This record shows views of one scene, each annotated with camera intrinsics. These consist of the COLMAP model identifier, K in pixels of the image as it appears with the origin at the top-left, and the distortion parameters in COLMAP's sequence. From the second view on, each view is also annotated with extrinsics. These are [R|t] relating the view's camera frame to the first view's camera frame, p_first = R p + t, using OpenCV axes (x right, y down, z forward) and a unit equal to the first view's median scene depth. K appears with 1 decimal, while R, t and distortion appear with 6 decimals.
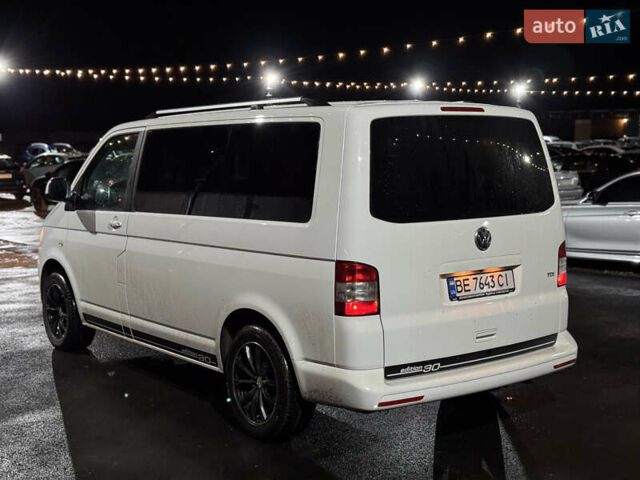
lens RADIAL K [[916.1, 0, 320.0], [0, 916.1, 240.0], [0, 0, 1]] dist [0.038964, 0.088680]
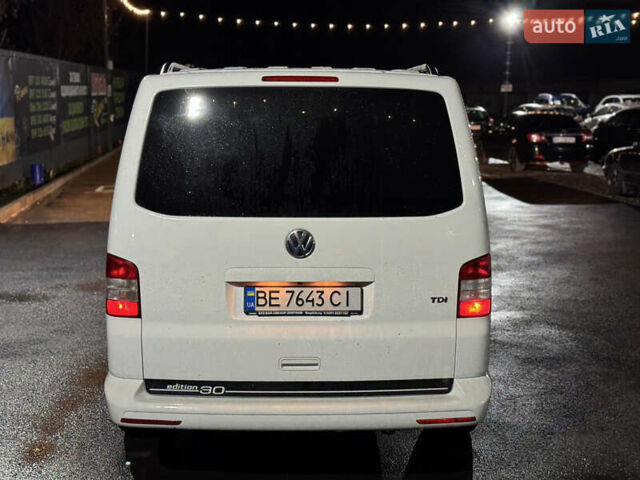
lens RADIAL K [[916.1, 0, 320.0], [0, 916.1, 240.0], [0, 0, 1]] dist [0.038964, 0.088680]
pose [[0.813788, 0.104428, -0.571702, 0.642836], [-0.072250, 0.994271, 0.078772, -0.067996], [0.576653, -0.022798, 0.816671, 0.360940]]
